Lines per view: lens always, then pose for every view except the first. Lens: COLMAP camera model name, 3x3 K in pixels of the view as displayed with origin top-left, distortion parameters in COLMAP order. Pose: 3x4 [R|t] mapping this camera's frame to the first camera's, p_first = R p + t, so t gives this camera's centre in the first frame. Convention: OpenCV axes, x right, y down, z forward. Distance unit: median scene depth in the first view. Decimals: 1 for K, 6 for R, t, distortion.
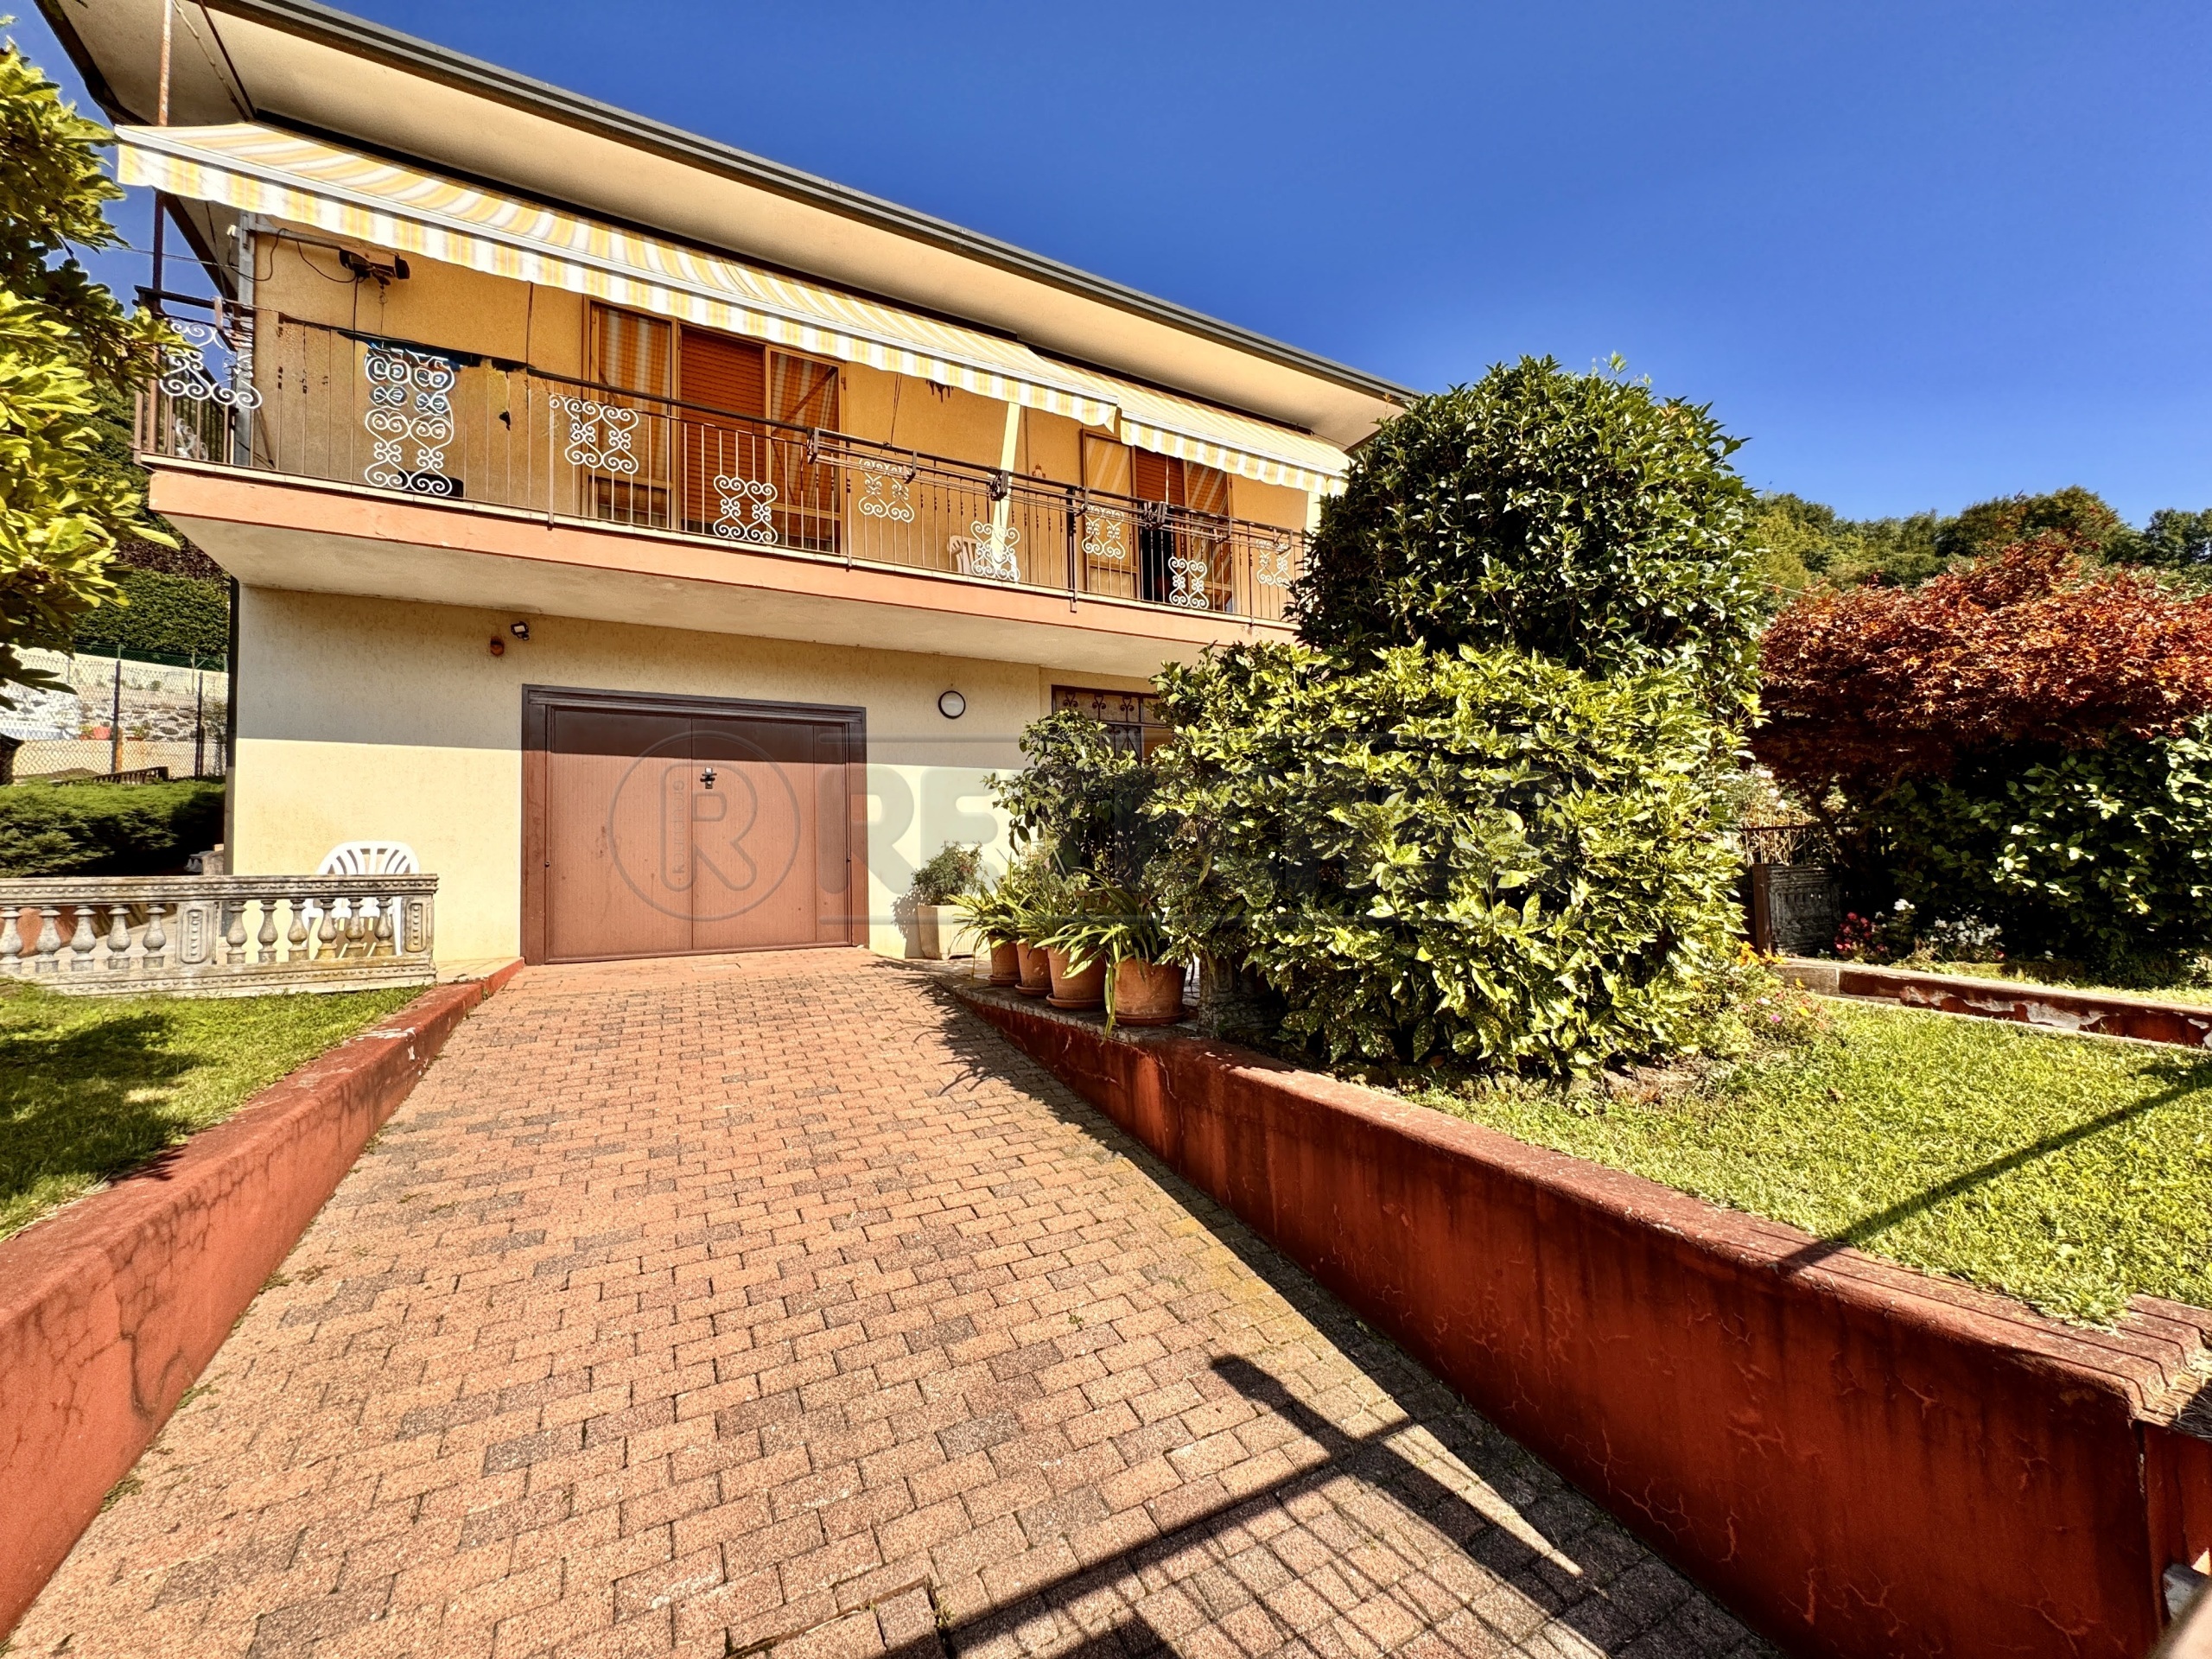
lens RADIAL K [[887.1, 0, 1107.3], [0, 887.1, 827.2], [0, 0, 1]] dist [-0.003038, 0.000016]
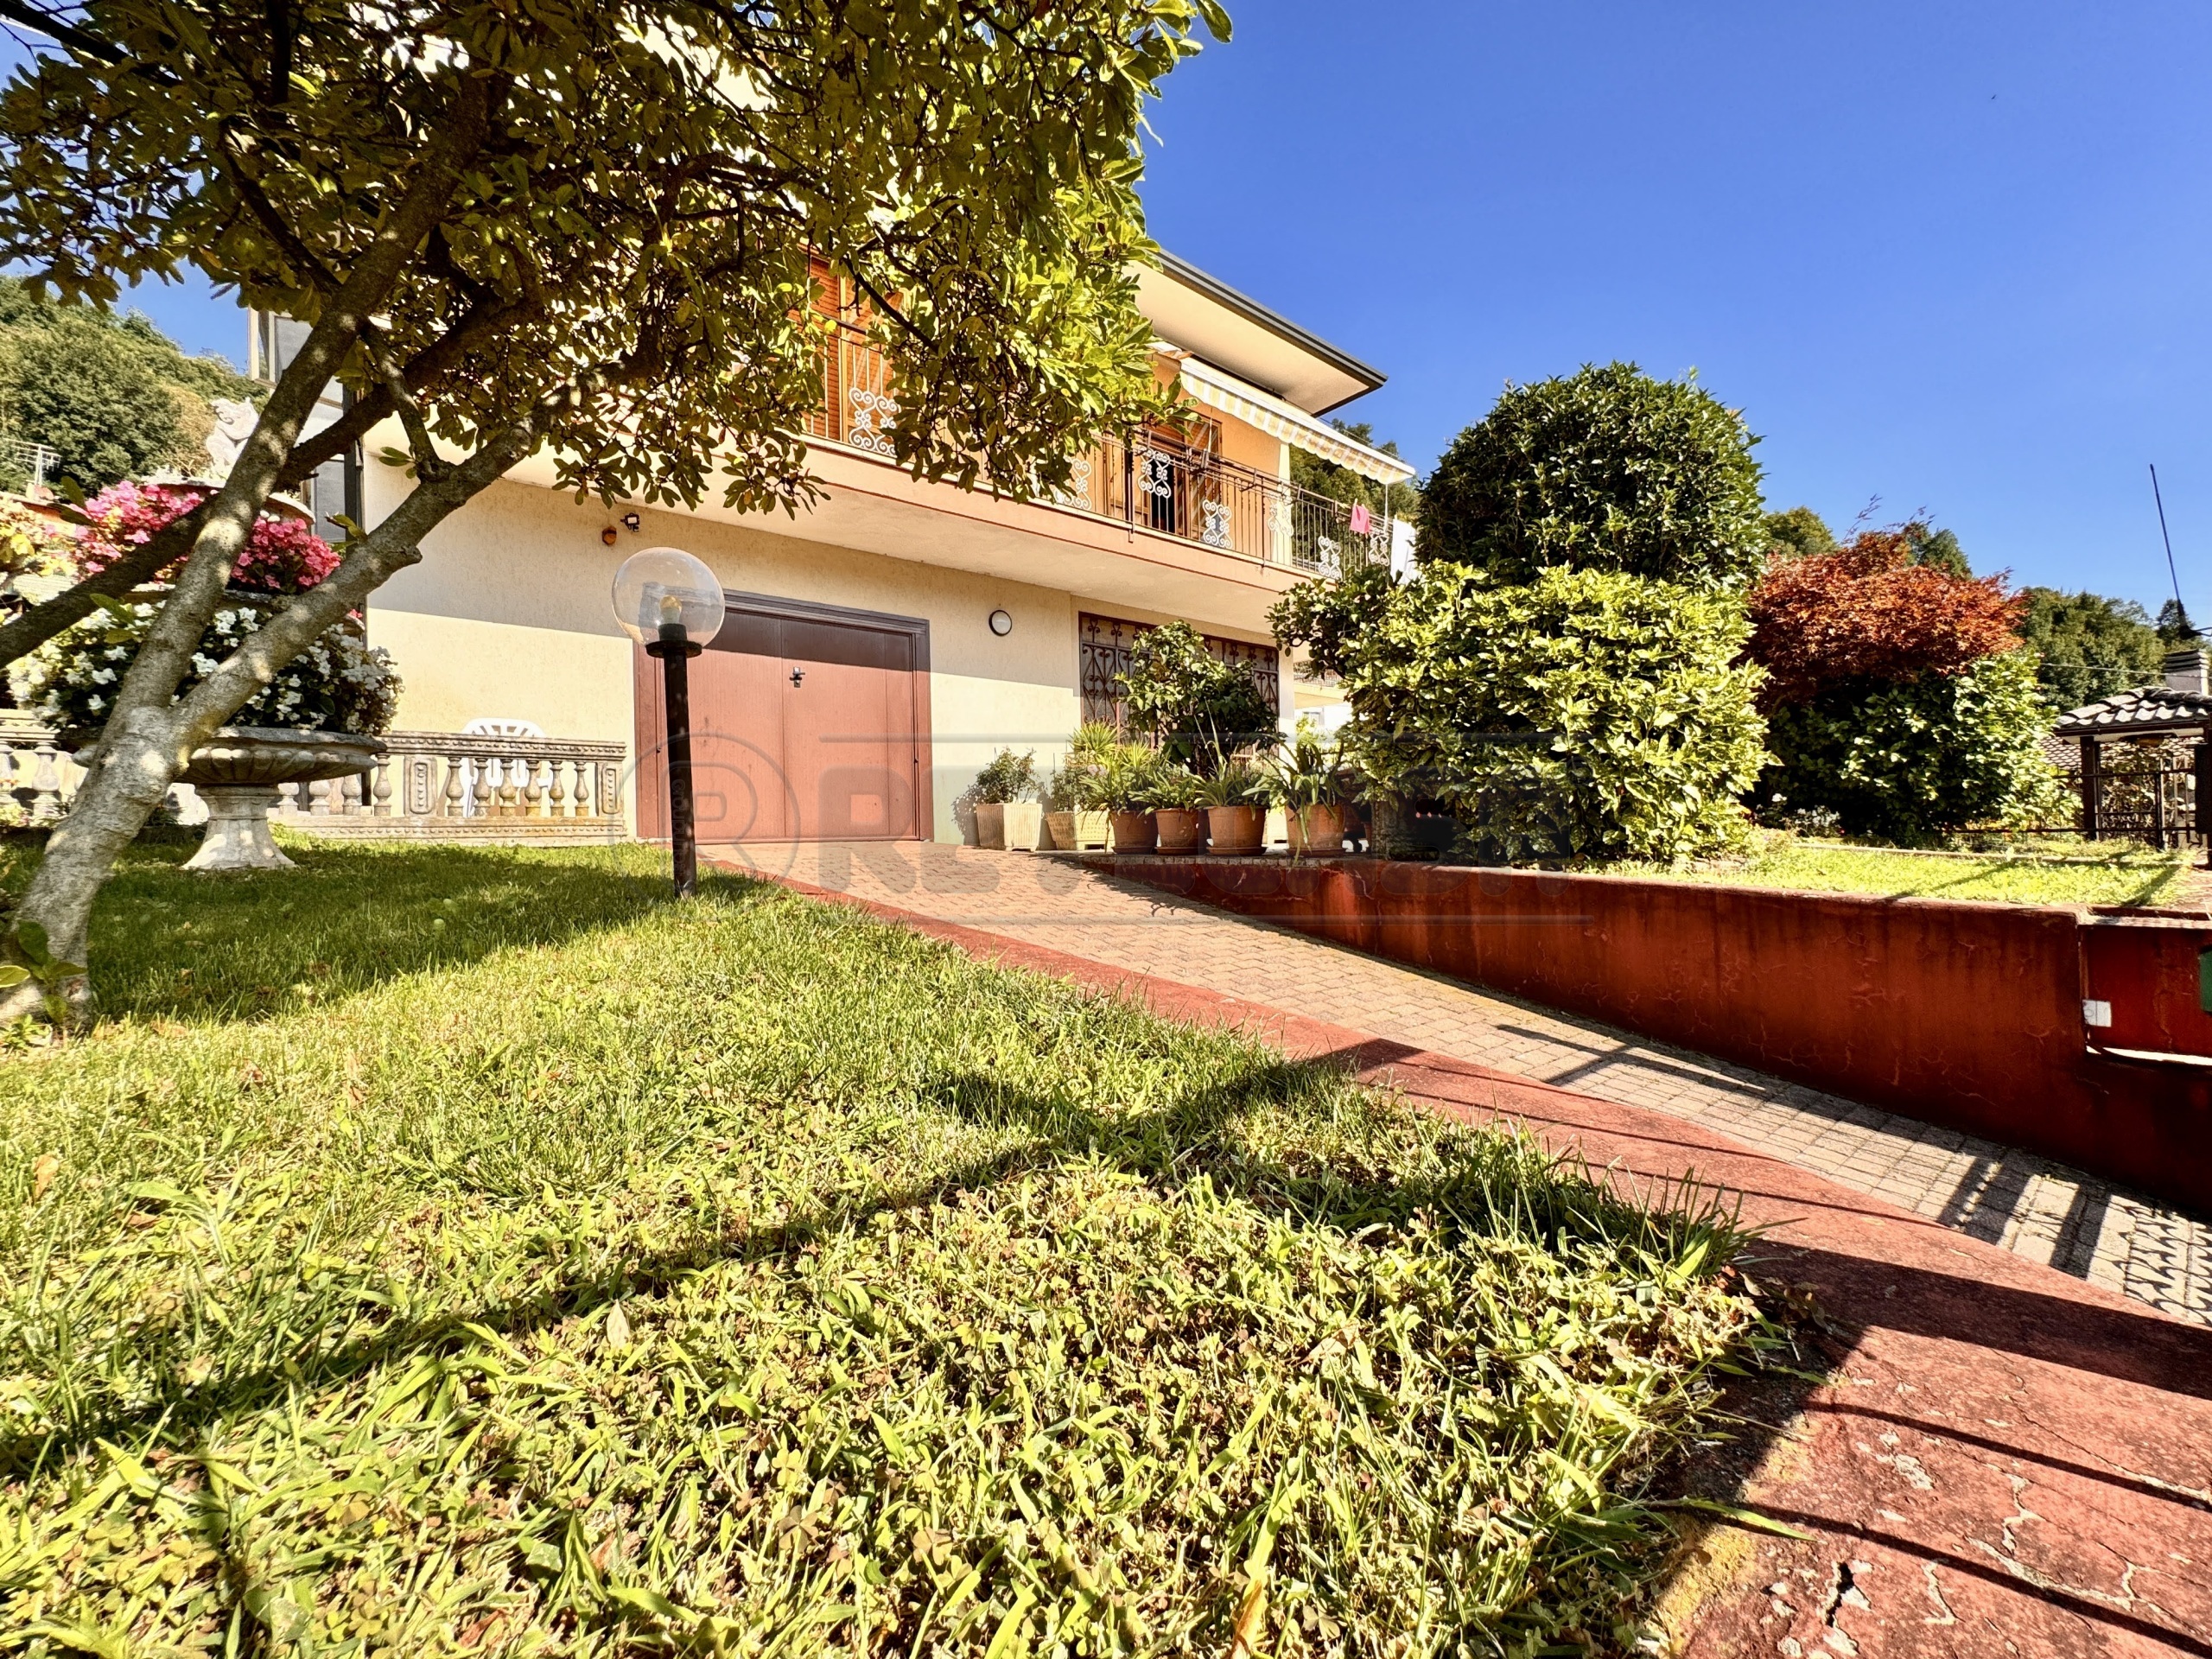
lens RADIAL K [[887.1, 0, 1109.5], [0, 887.1, 827.8], [0, 0, 1]] dist [-0.003038, 0.000016]
pose [[0.983582, 0.009720, 0.180199, -0.557166], [-0.017930, 0.998871, 0.043986, 0.146019], [-0.179568, -0.046494, 0.982646, -0.240619]]
